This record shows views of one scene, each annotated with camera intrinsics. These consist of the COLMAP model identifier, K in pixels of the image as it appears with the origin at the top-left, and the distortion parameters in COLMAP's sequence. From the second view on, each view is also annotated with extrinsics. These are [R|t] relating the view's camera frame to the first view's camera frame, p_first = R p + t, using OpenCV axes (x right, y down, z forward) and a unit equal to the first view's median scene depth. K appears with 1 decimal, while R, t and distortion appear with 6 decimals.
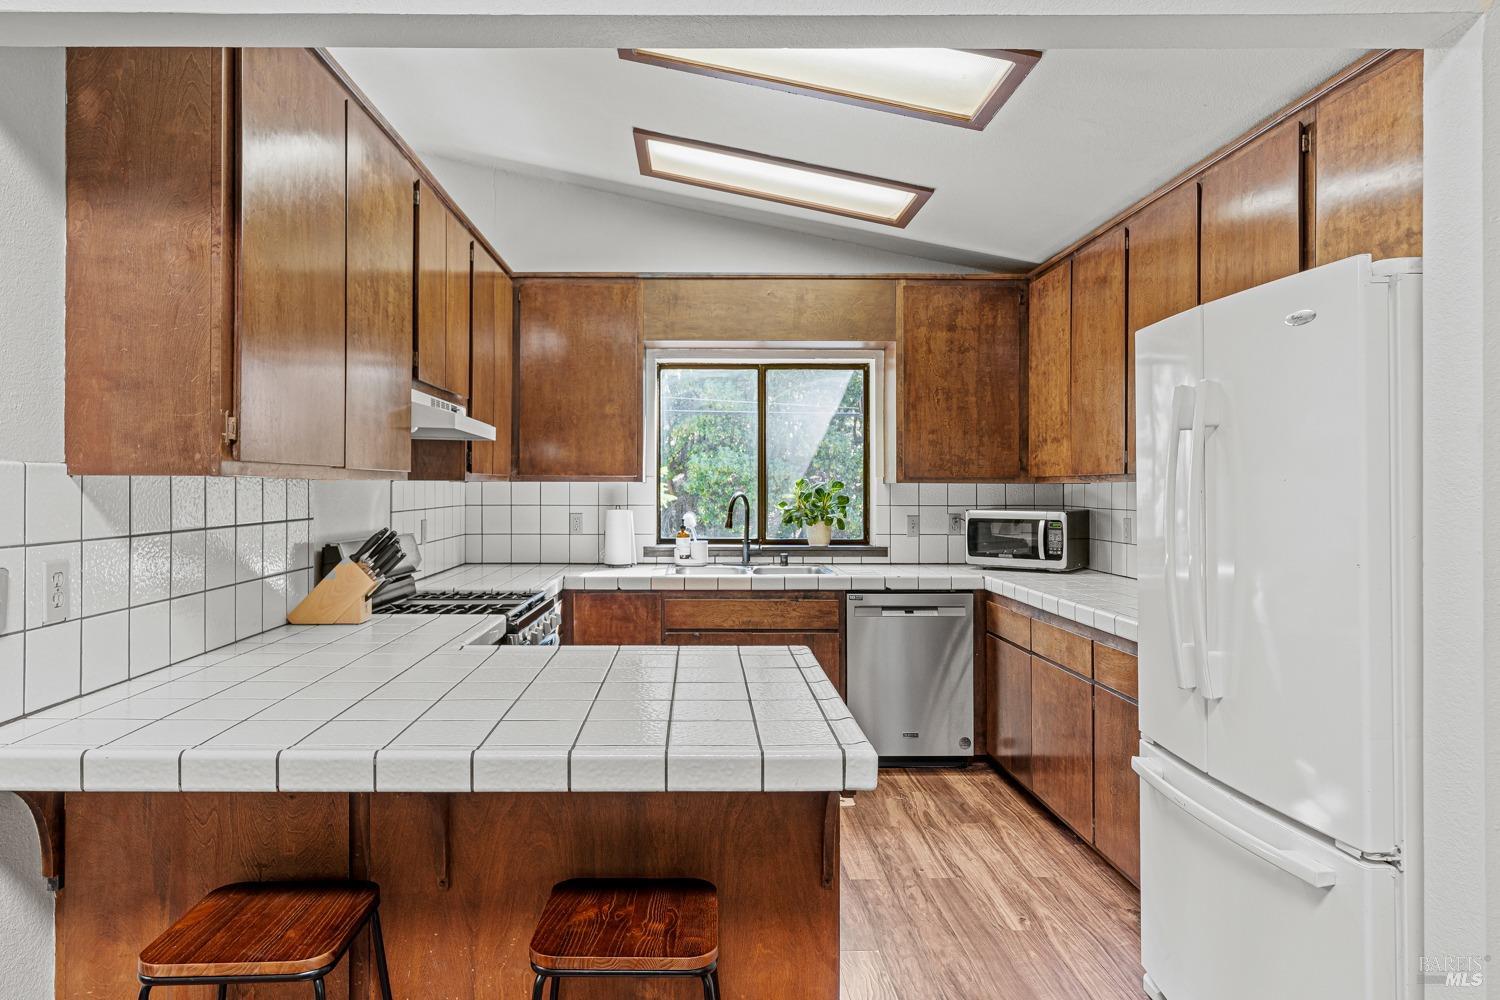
lens RADIAL K [[924.4, 0, 705.6], [0, 924.4, 475.4], [0, 0, 1]] dist [-0.001521, 0.000465]
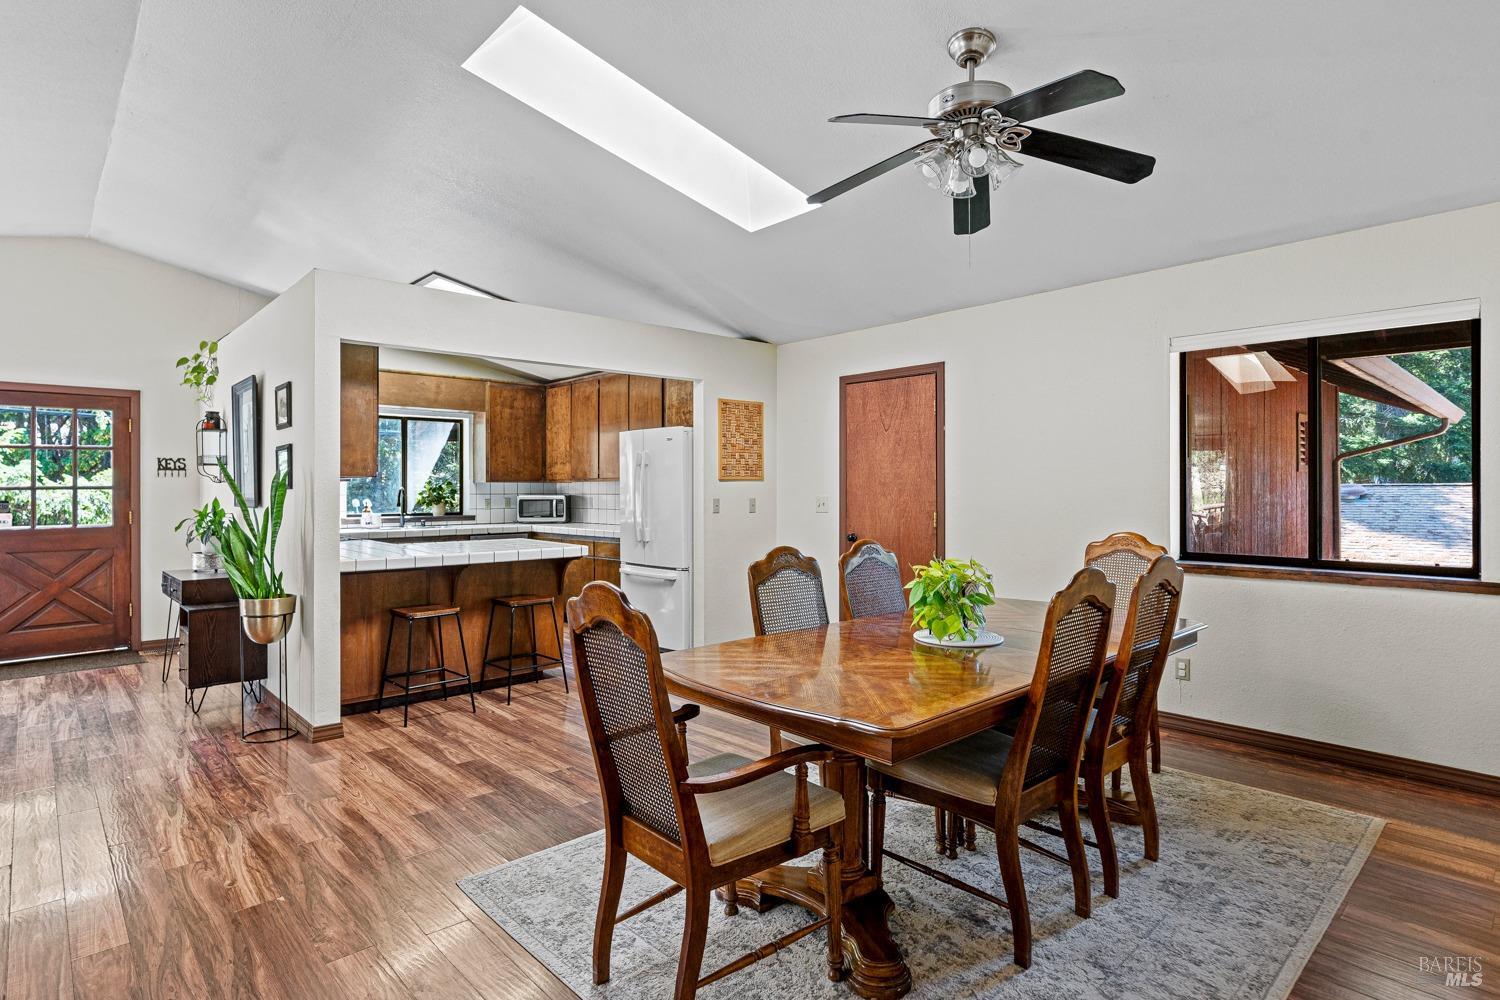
lens RADIAL K [[808.0, 0, 738.3], [0, 808.0, 480.9], [0, 0, 1]] dist [-0.010617, 0.002537]
pose [[0.752454, 0.003823, 0.658633, -0.540098], [-0.003168, 0.999993, -0.002186, 0.006774], [-0.658637, -0.000441, 0.752461, -0.689430]]
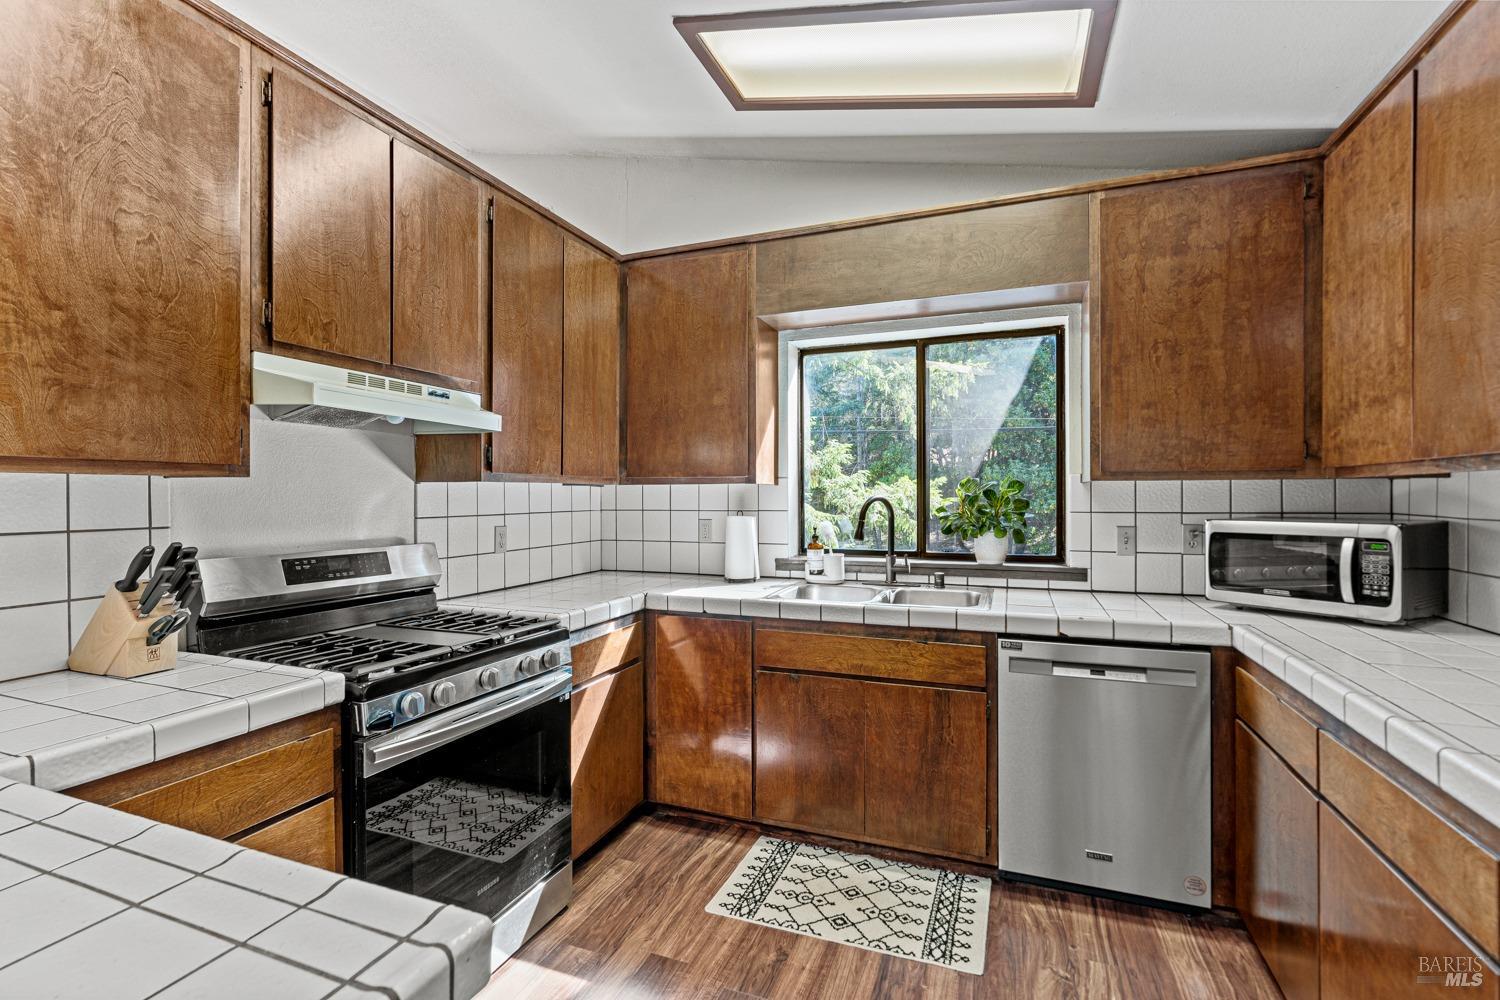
lens RADIAL K [[681.0, 0, 741.0], [0, 681.0, 496.5], [0, 0, 1]] dist [-0.009460, 0.002751]
pose [[0.926195, -0.004469, -0.377018, 0.155132], [0.009915, 0.999873, 0.012506, 0.011164], [0.376914, -0.015321, 0.926121, 0.418895]]
